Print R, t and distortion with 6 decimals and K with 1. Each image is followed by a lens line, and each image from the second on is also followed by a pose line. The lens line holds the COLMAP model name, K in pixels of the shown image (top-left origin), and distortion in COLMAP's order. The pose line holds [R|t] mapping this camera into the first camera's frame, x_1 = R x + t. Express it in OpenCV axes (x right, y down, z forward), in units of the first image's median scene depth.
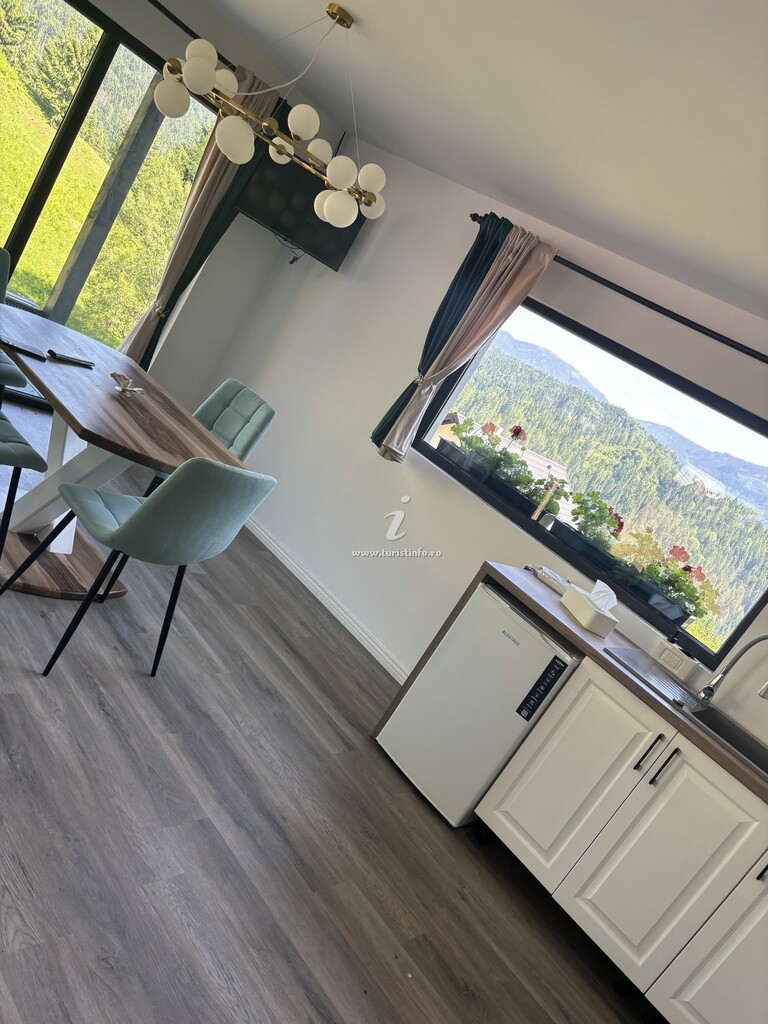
lens RADIAL K [[779.2, 0, 384.0], [0, 779.2, 512.0], [0, 0, 1]] dist [0.003539, -0.001434]
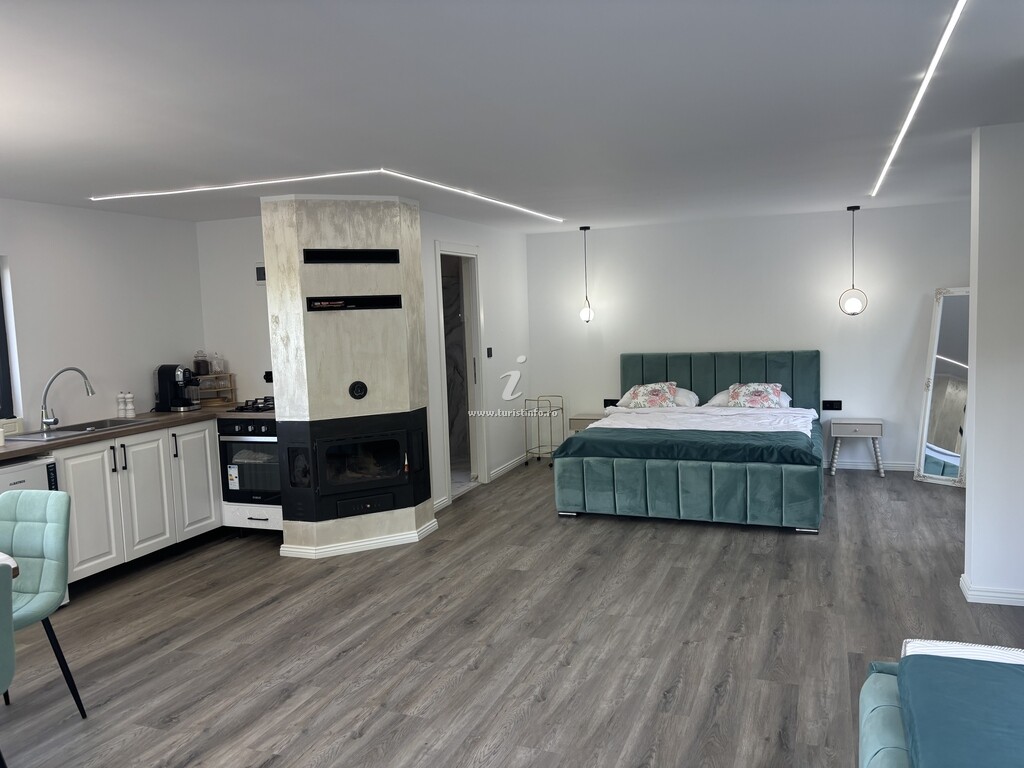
lens RADIAL K [[774.0, 0, 517.0], [0, 774.0, 379.3], [0, 0, 1]] dist [0.020533, -0.005993]
pose [[-0.318731, -0.576427, 0.752424, -1.058298], [0.086569, 0.772805, 0.628712, -0.775600], [-0.943884, 0.265527, -0.196416, 0.406207]]
